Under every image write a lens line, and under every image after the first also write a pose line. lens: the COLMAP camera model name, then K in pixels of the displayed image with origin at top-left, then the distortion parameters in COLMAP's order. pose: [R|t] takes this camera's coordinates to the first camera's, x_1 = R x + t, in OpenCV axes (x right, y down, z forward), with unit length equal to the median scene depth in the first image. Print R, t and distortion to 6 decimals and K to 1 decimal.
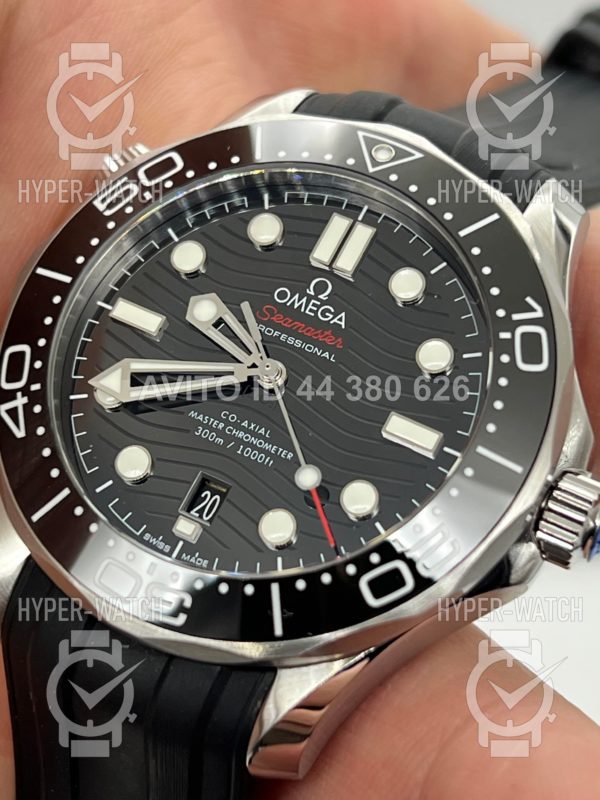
lens RADIAL K [[1870.7, 0, 300.0], [0, 1870.7, 400.0], [0, 0, 1]] dist [0.205091, -0.021261]
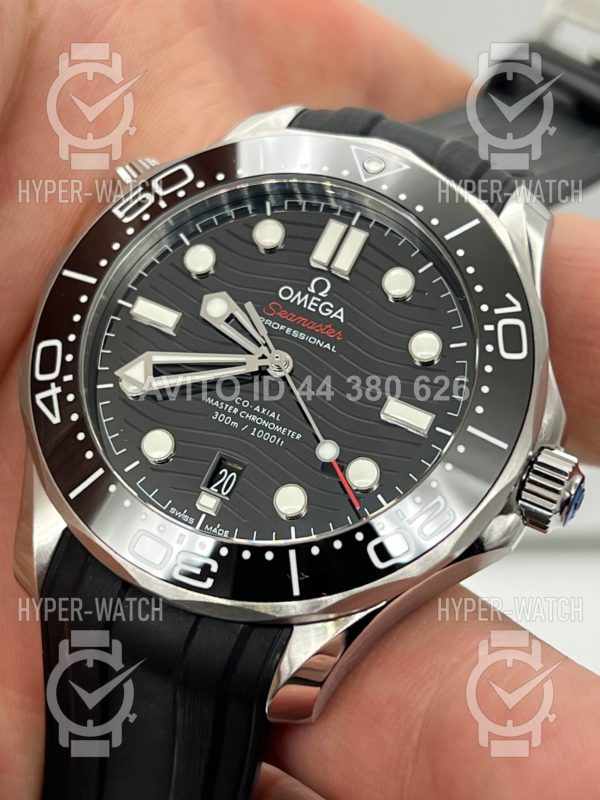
lens RADIAL K [[1870.7, 0, 300.0], [0, 1870.7, 400.0], [0, 0, 1]] dist [0.205091, -0.021261]
pose [[0.998156, -0.012712, 0.059361, -0.069524], [0.011968, 0.999845, 0.012875, -0.006502], [-0.059516, -0.012141, 0.998154, -0.118734]]
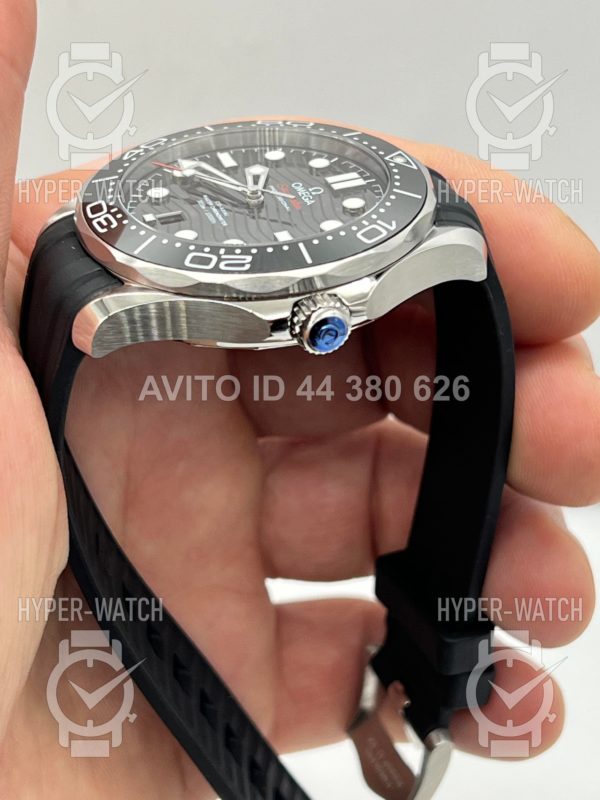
lens RADIAL K [[1870.7, 0, 300.0], [0, 1870.7, 400.0], [0, 0, 1]] dist [0.205091, -0.021261]
pose [[0.725445, 0.476806, -0.496373, 0.907377], [-0.657181, 0.694179, -0.293649, 0.561333], [0.204558, 0.539232, 0.816936, -0.236620]]
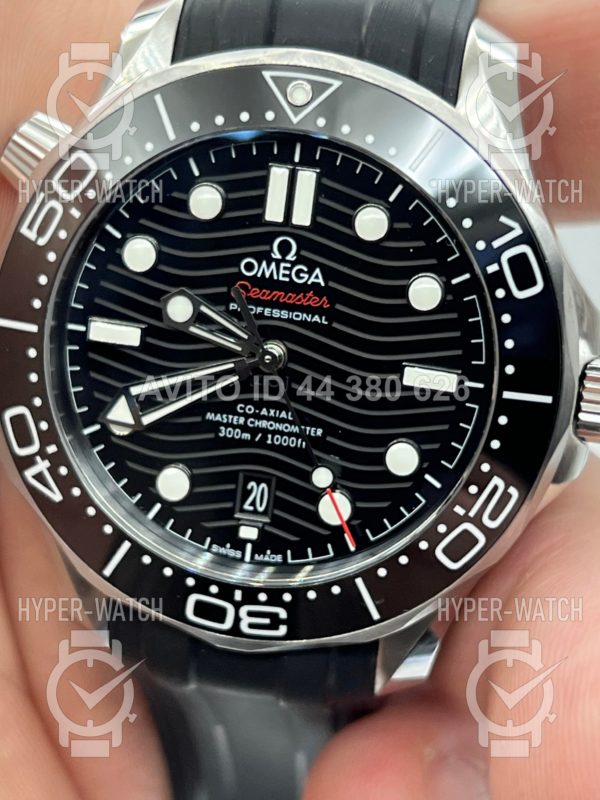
lens RADIAL K [[1870.7, 0, 300.0], [0, 1870.7, 400.0], [0, 0, 1]] dist [0.205091, -0.021261]
pose [[0.937747, -0.346507, -0.023723, 0.014363], [0.318260, 0.829936, 0.458166, -0.439260], [-0.139070, -0.437194, 0.888550, 0.113509]]
